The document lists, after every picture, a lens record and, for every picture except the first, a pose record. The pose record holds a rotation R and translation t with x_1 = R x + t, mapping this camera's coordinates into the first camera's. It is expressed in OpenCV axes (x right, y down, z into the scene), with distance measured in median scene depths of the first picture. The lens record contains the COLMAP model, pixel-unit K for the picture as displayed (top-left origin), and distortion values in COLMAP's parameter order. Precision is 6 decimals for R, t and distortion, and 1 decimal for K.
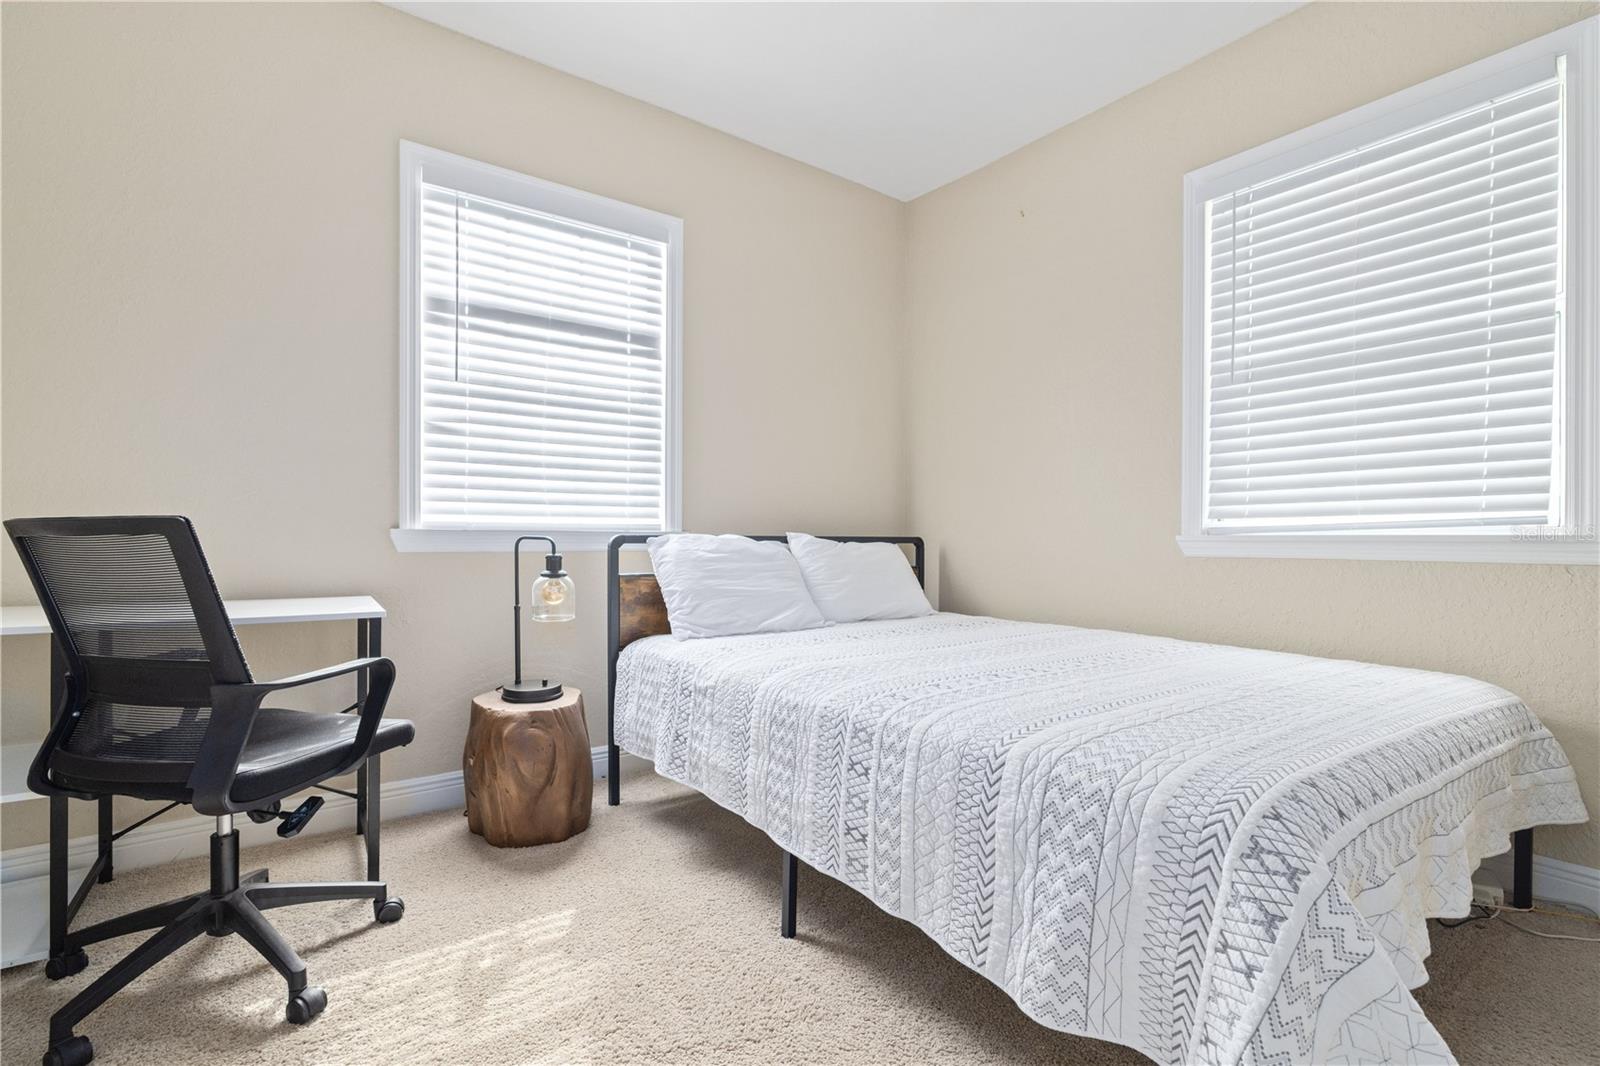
lens RADIAL K [[729.0, 0, 791.1], [0, 729.0, 537.2], [0, 0, 1]] dist [-0.002141, 0.000036]
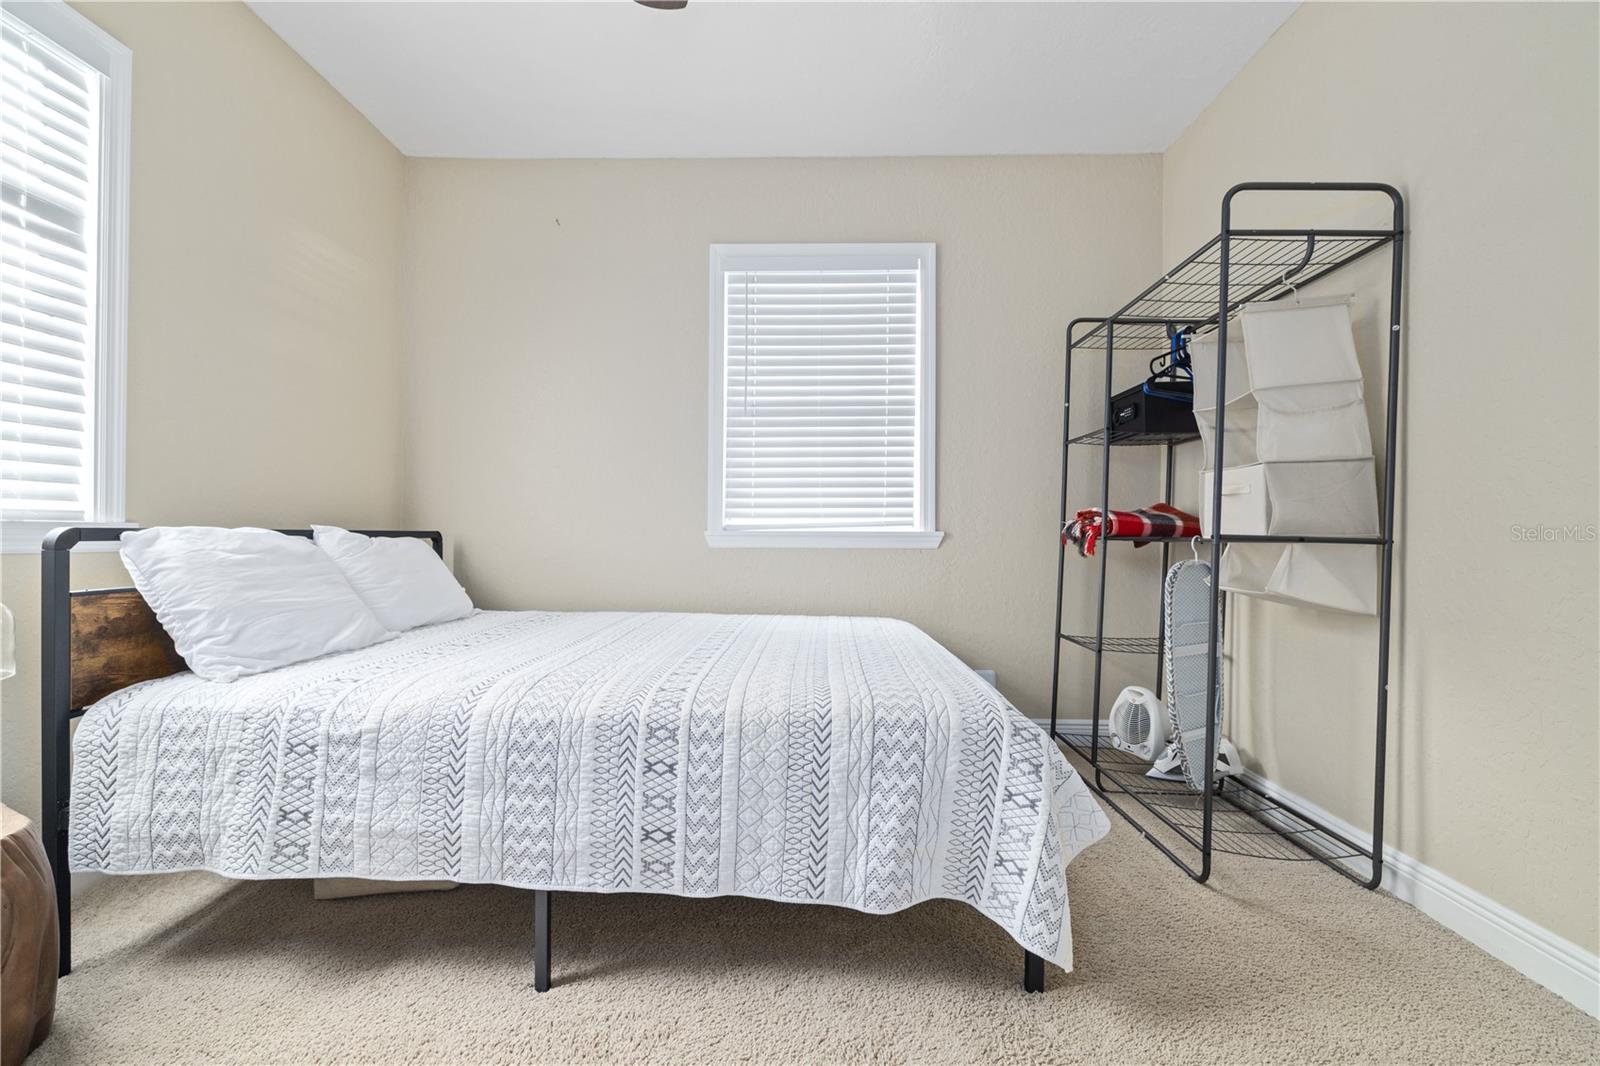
lens RADIAL K [[681.7, 0, 793.8], [0, 681.7, 525.5], [0, 0, 1]] dist [-0.000198, 0.000085]
pose [[0.612956, 0.008951, 0.790067, -0.398157], [-0.003813, 0.999958, -0.008371, -0.003091], [-0.790108, 0.002119, 0.612964, 0.217852]]
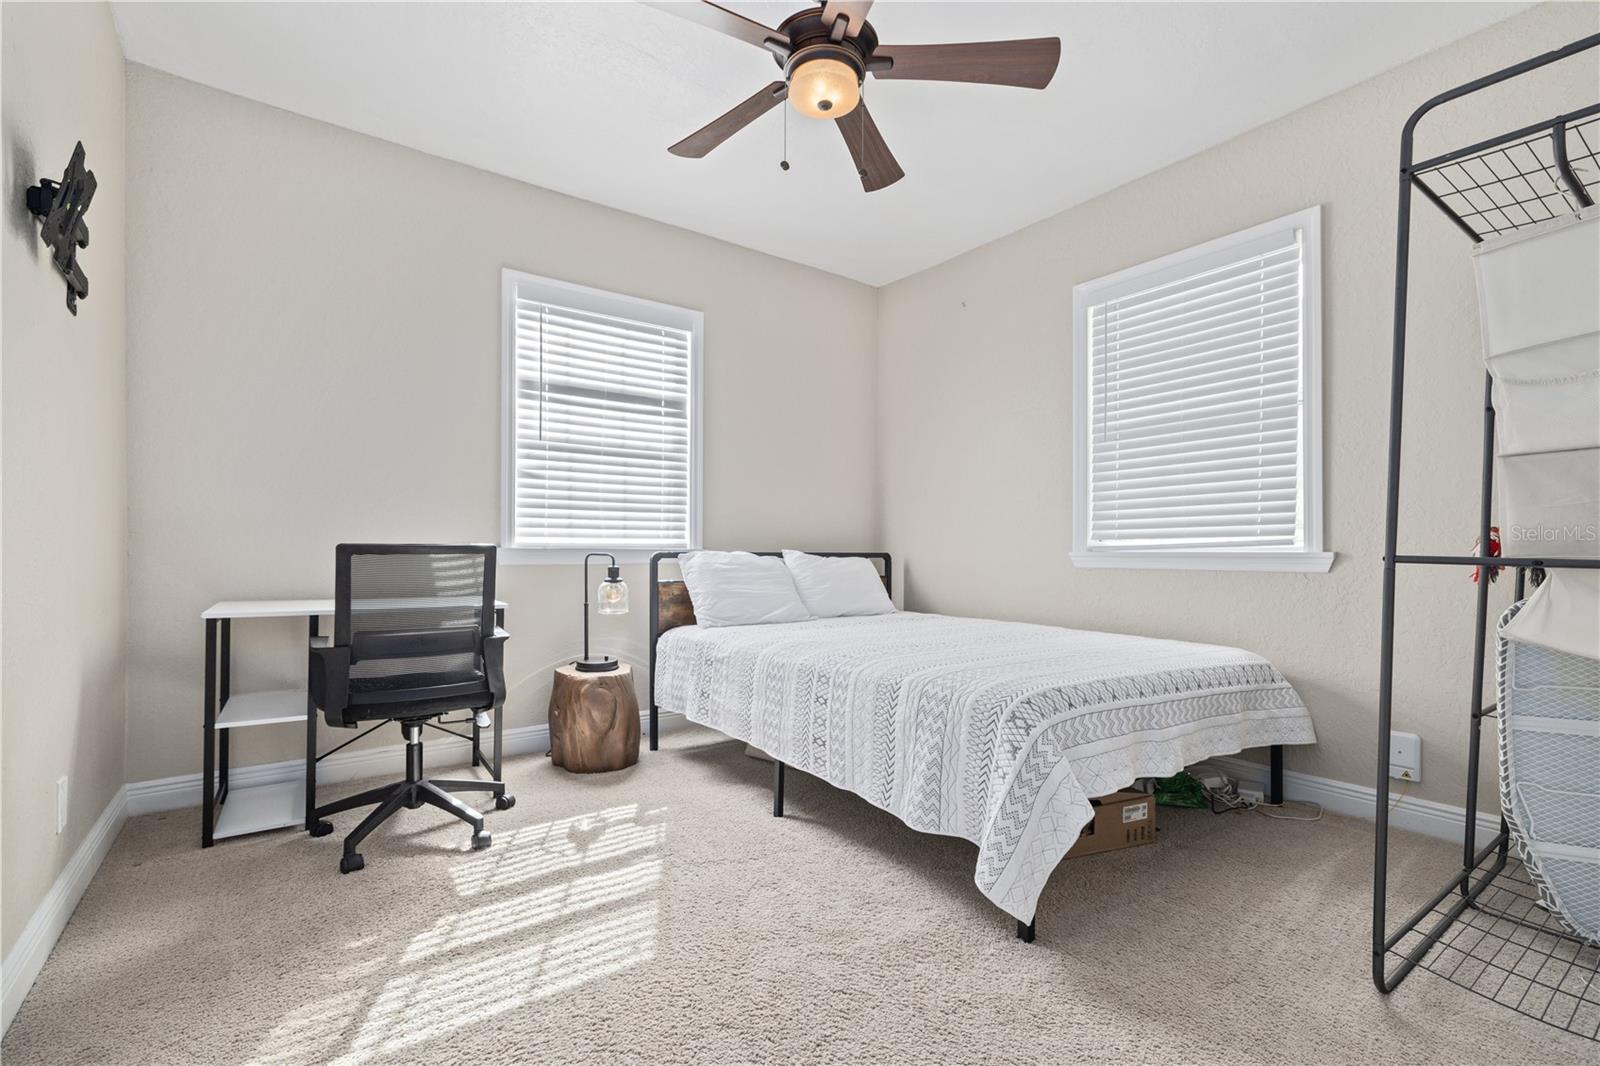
lens RADIAL K [[707.3, 0, 798.7], [0, 707.3, 535.9], [0, 0, 1]] dist [-0.000391, 0.000110]
pose [[0.999997, -0.000827, 0.002483, 0.030437], [0.000879, 0.999779, -0.021028, -0.006272], [-0.002465, 0.021030, 0.999776, -0.412548]]
